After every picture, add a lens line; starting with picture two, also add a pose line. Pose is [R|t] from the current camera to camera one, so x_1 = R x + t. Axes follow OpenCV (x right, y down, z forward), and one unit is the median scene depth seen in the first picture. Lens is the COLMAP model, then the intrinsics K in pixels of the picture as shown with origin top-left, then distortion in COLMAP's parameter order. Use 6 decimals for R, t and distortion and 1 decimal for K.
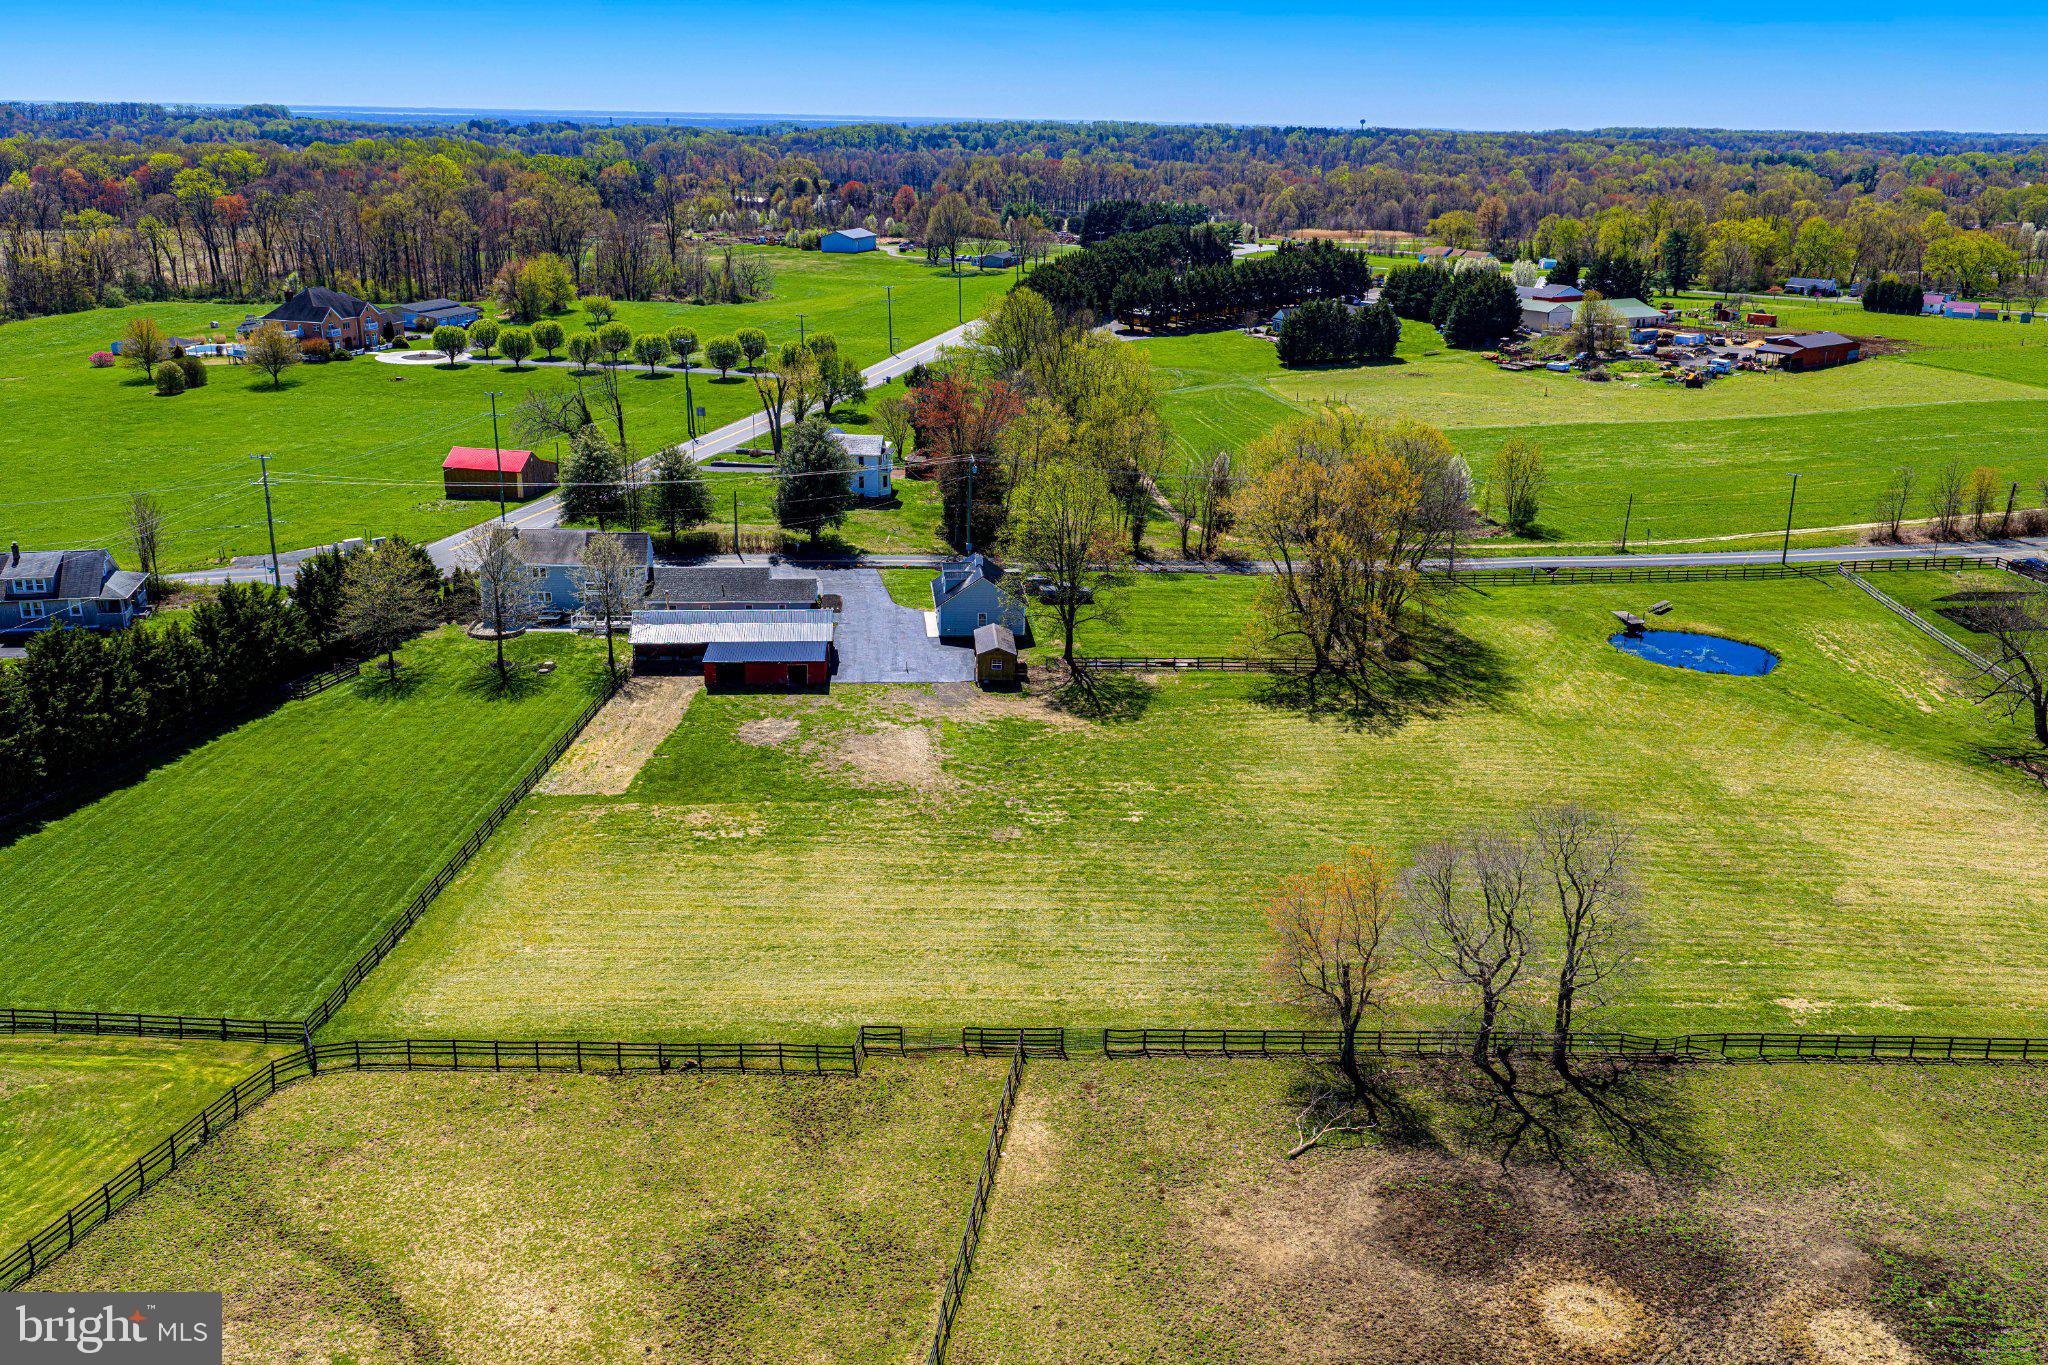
lens RADIAL K [[1714.8, 0, 1032.7], [0, 1714.8, 724.8], [0, 0, 1]] dist [0.013366, -0.006200]
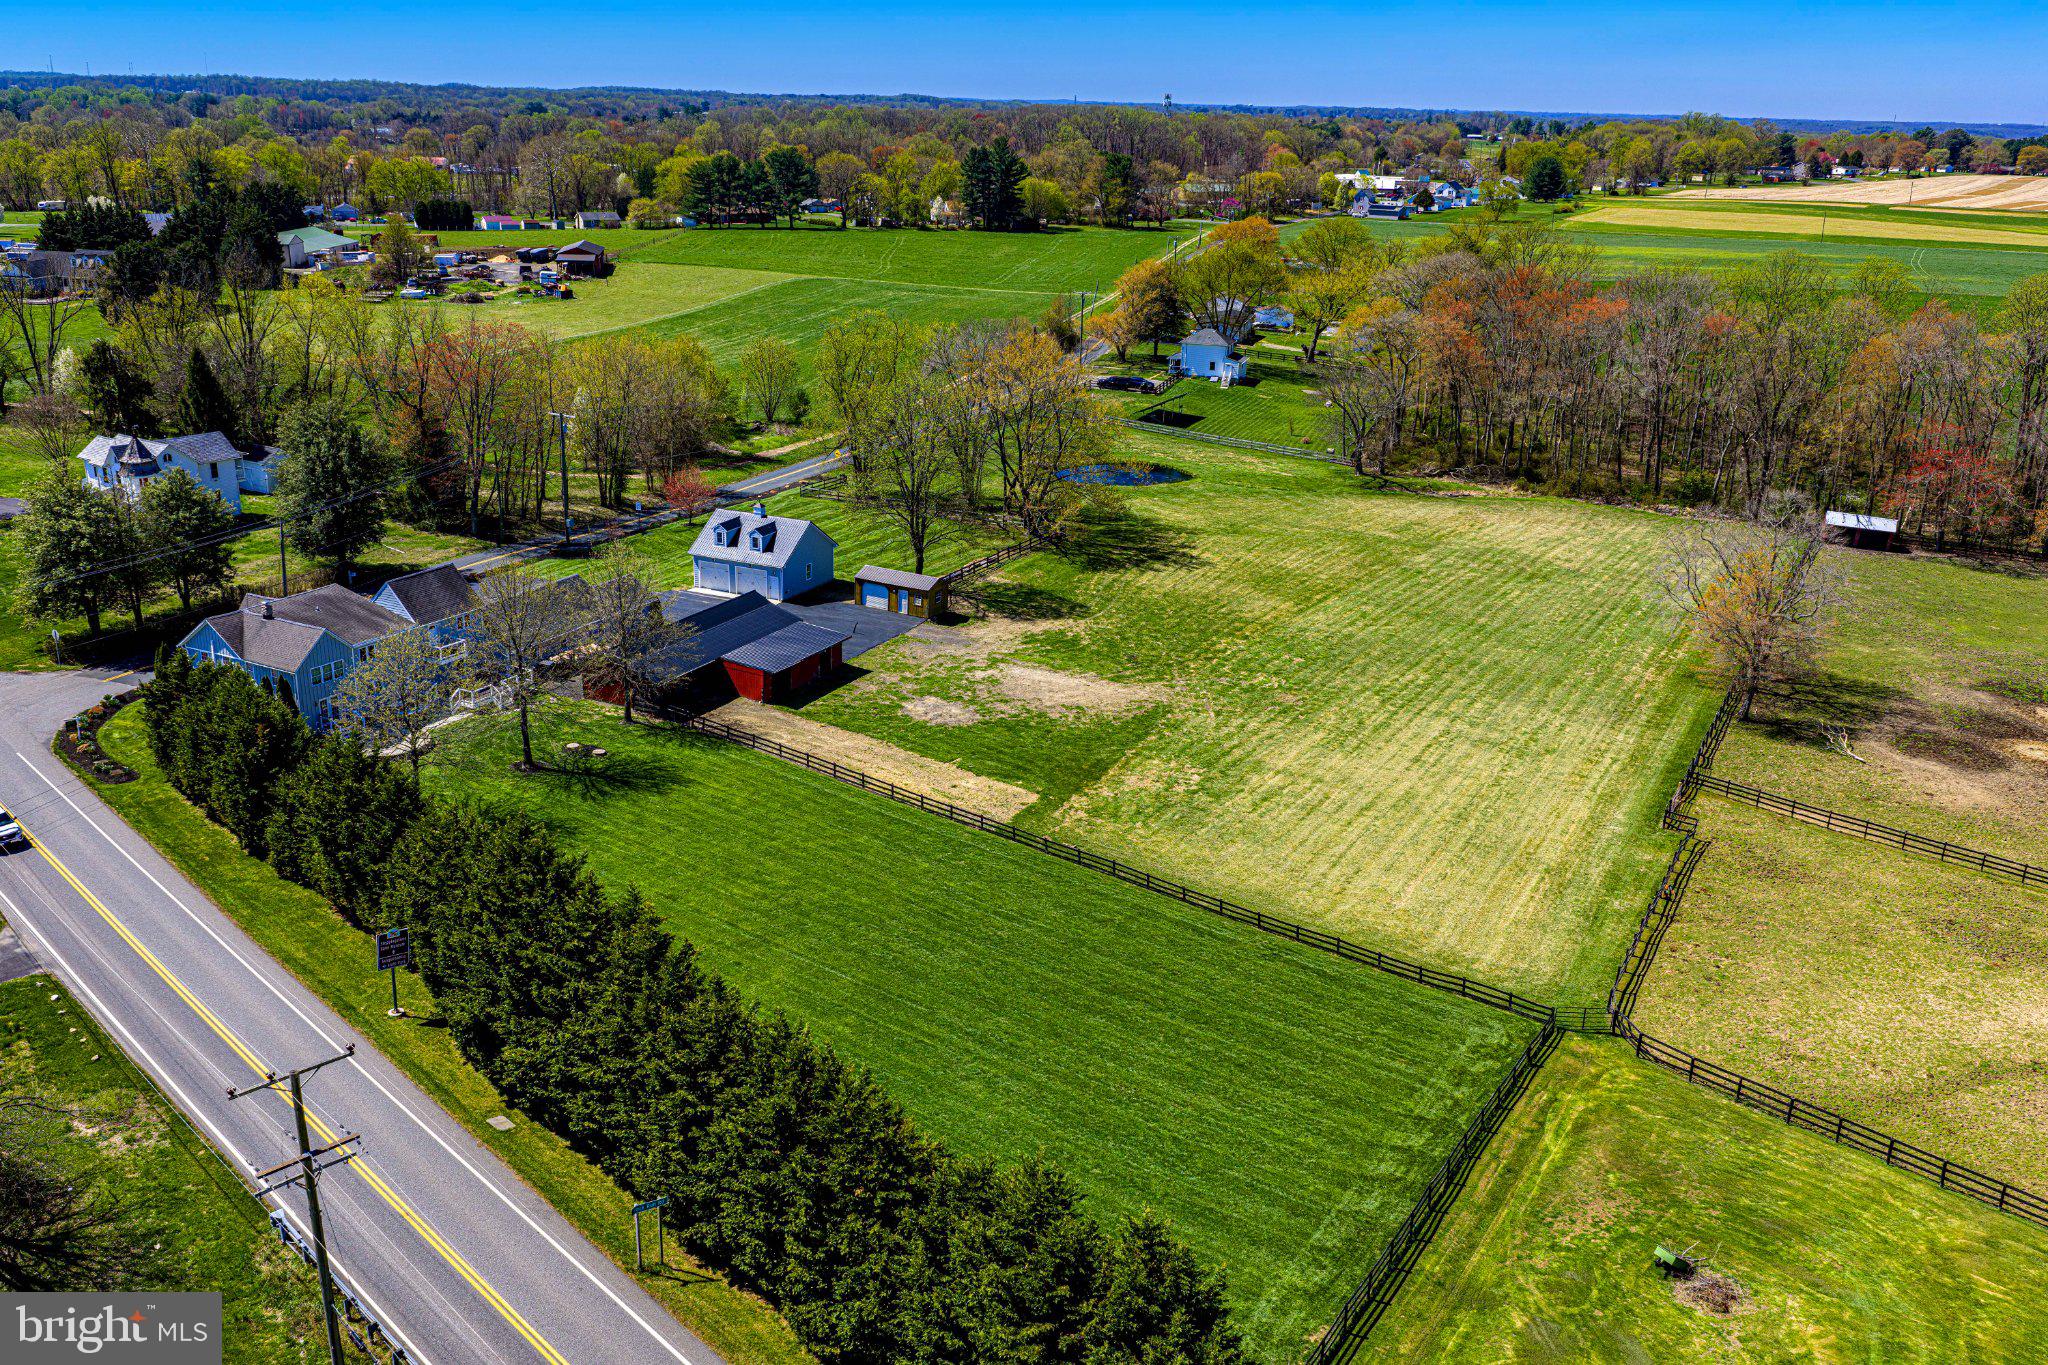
lens RADIAL K [[1771.2, 0, 1036.9], [0, 1771.2, 685.3], [0, 0, 1]] dist [0.013801, -0.015804]
pose [[0.509339, -0.275352, 0.815325, -0.784459], [0.274446, 0.949932, 0.149362, -0.118096], [-0.815630, 0.147687, 0.559406, 0.435514]]
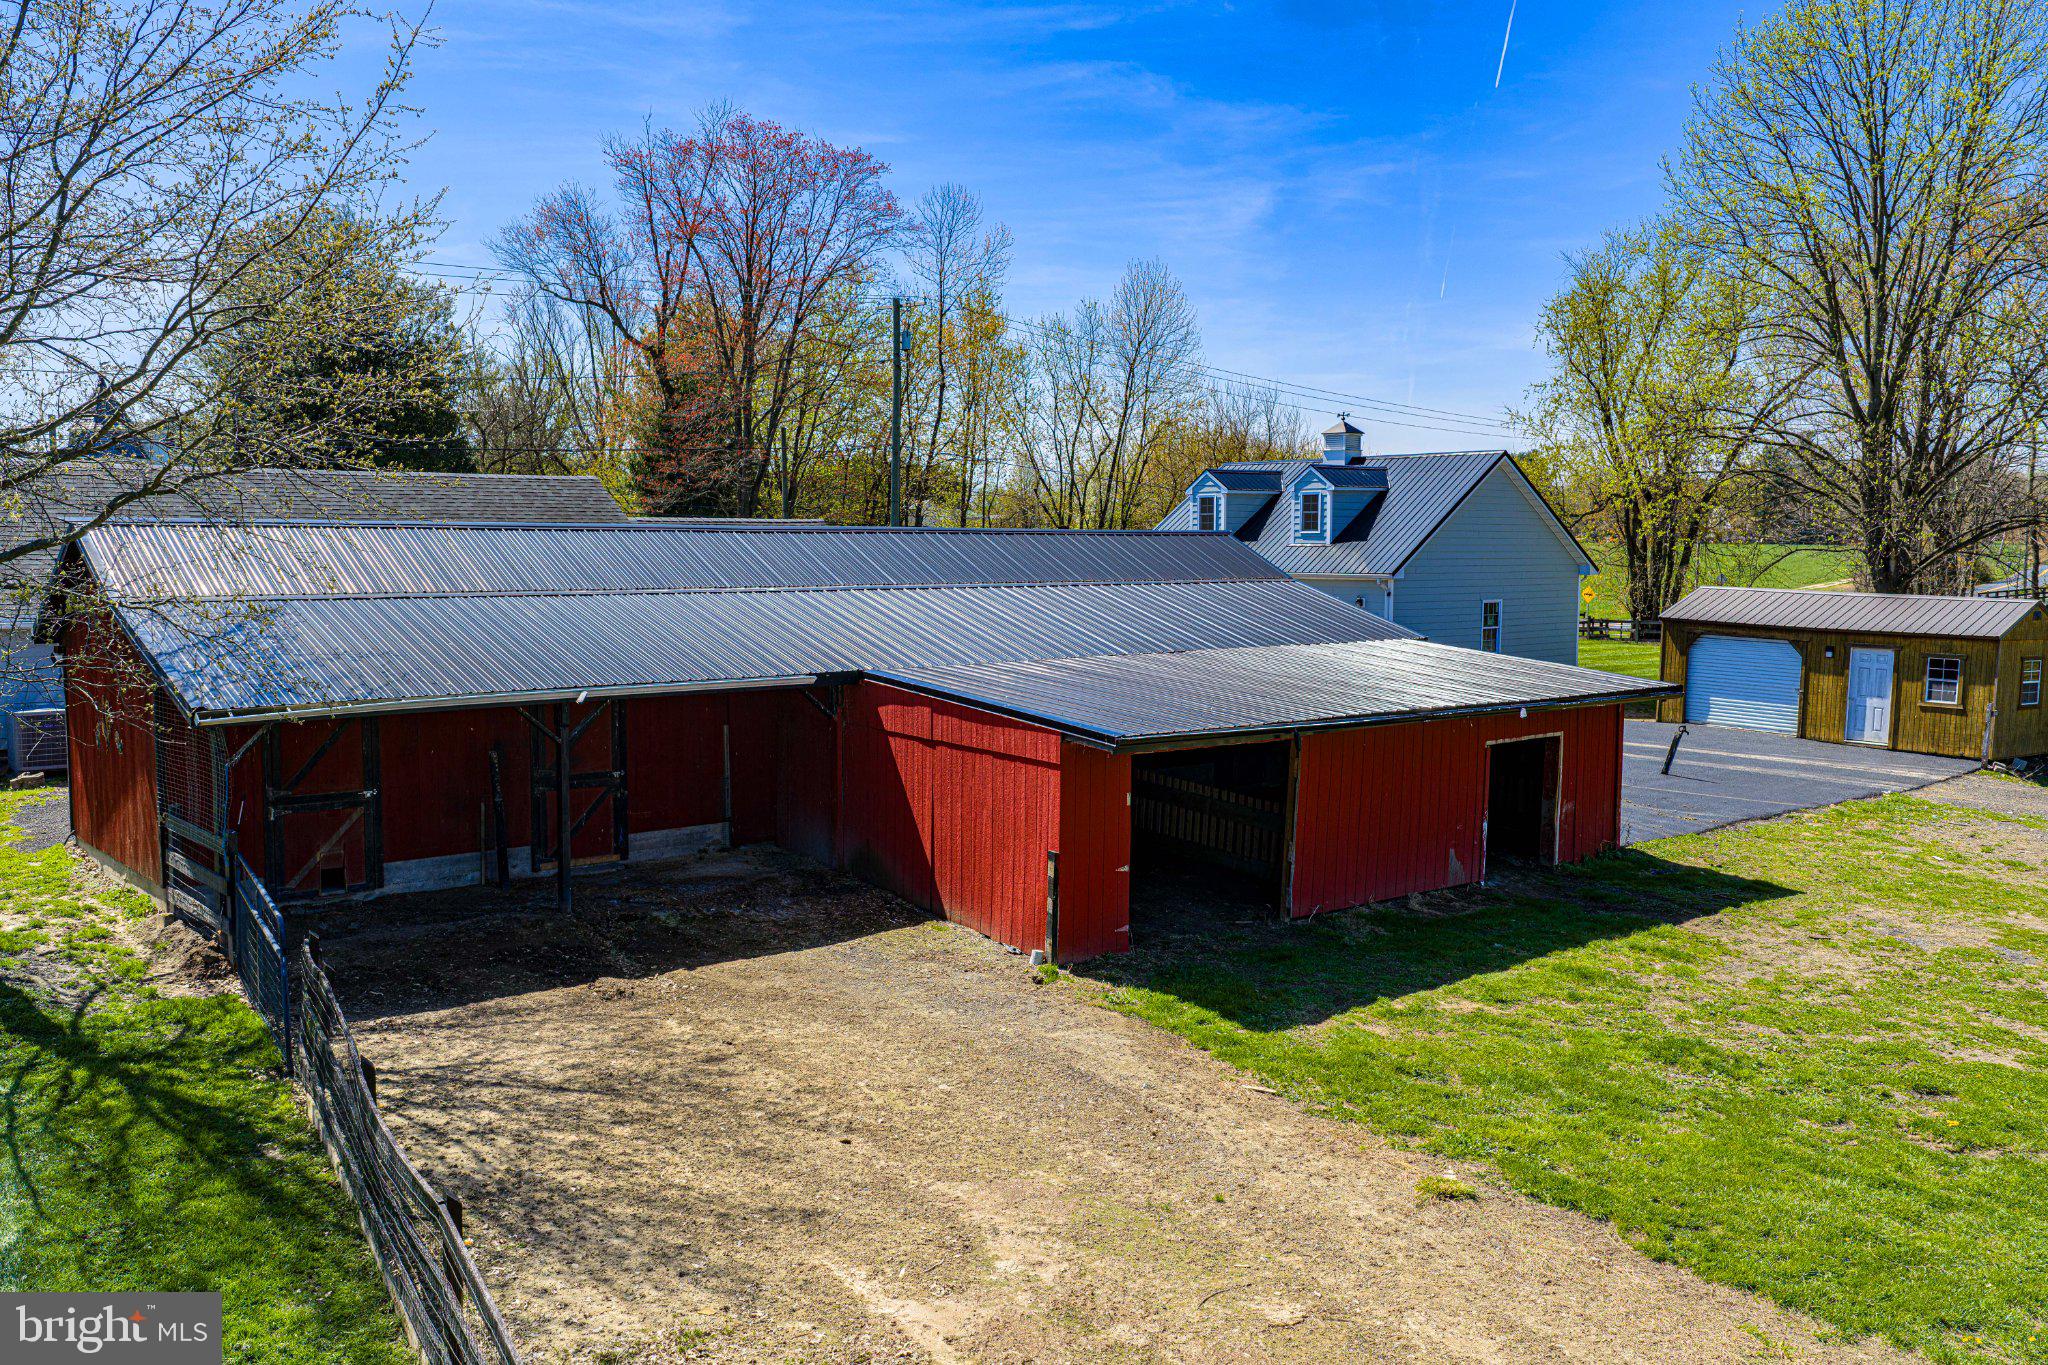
lens RADIAL K [[1689.7, 0, 1036.9], [0, 1689.7, 678.7], [0, 0, 1]] dist [0.018802, -0.019268]
pose [[0.814923, -0.062932, 0.576142, -0.253785], [0.207521, 0.959861, -0.188683, -0.021136], [-0.541143, 0.273324, 0.795273, 0.899172]]
